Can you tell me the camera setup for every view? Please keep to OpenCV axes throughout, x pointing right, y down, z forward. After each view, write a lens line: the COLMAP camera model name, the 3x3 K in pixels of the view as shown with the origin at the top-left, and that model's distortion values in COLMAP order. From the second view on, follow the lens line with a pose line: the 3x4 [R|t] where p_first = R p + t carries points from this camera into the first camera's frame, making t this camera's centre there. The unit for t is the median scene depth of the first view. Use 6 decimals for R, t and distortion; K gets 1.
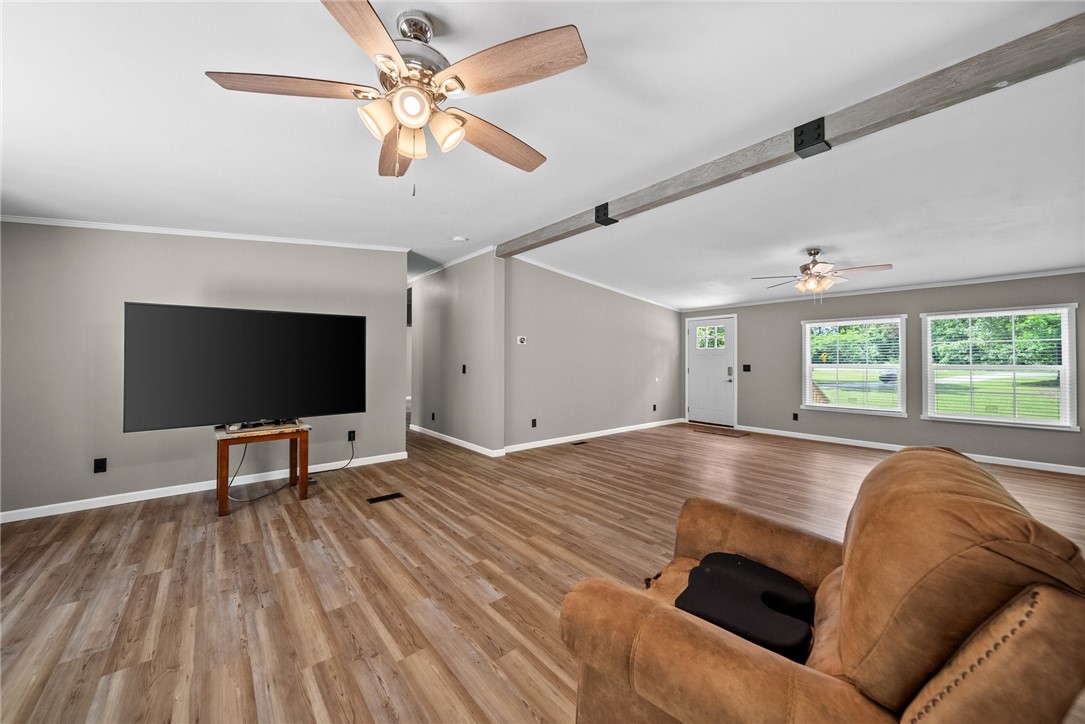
lens RADIAL K [[399.5, 0, 541.3], [0, 399.5, 358.8], [0, 0, 1]] dist [-0.009556, 0.000291]
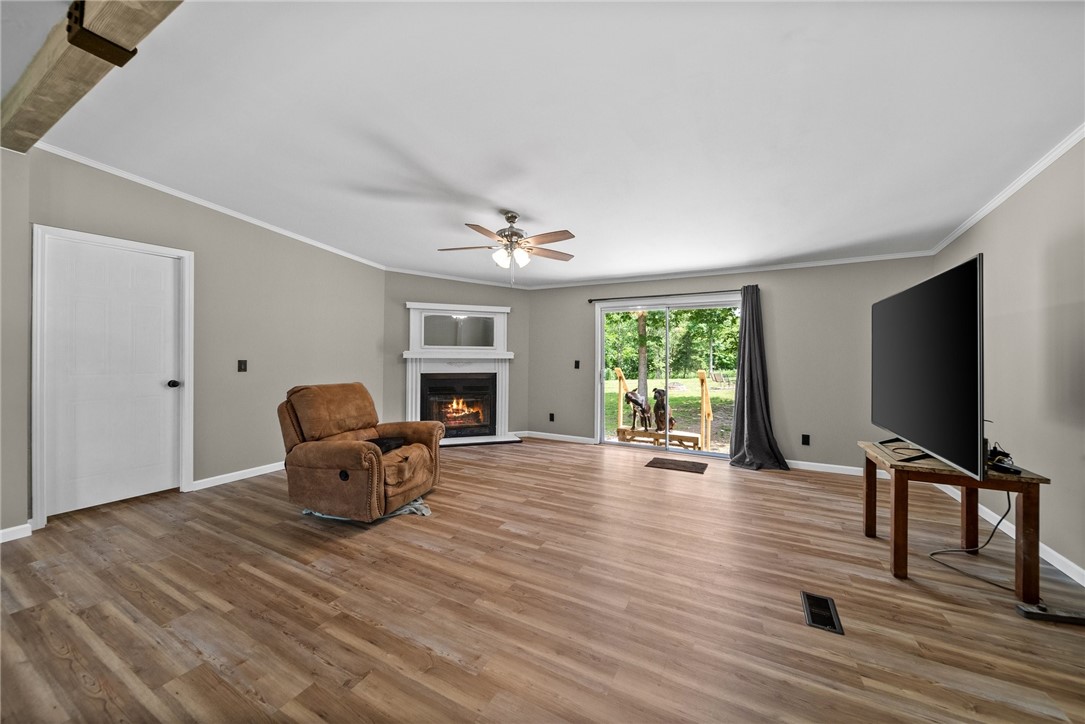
lens RADIAL K [[399.5, 0, 542.4], [0, 399.5, 355.9], [0, 0, 1]] dist [-0.009556, 0.000291]
pose [[-0.932208, -0.007444, -0.361847, 0.218422], [-0.006271, 0.999971, -0.004415, 0.014075], [0.361870, -0.001846, -0.932227, 1.918823]]
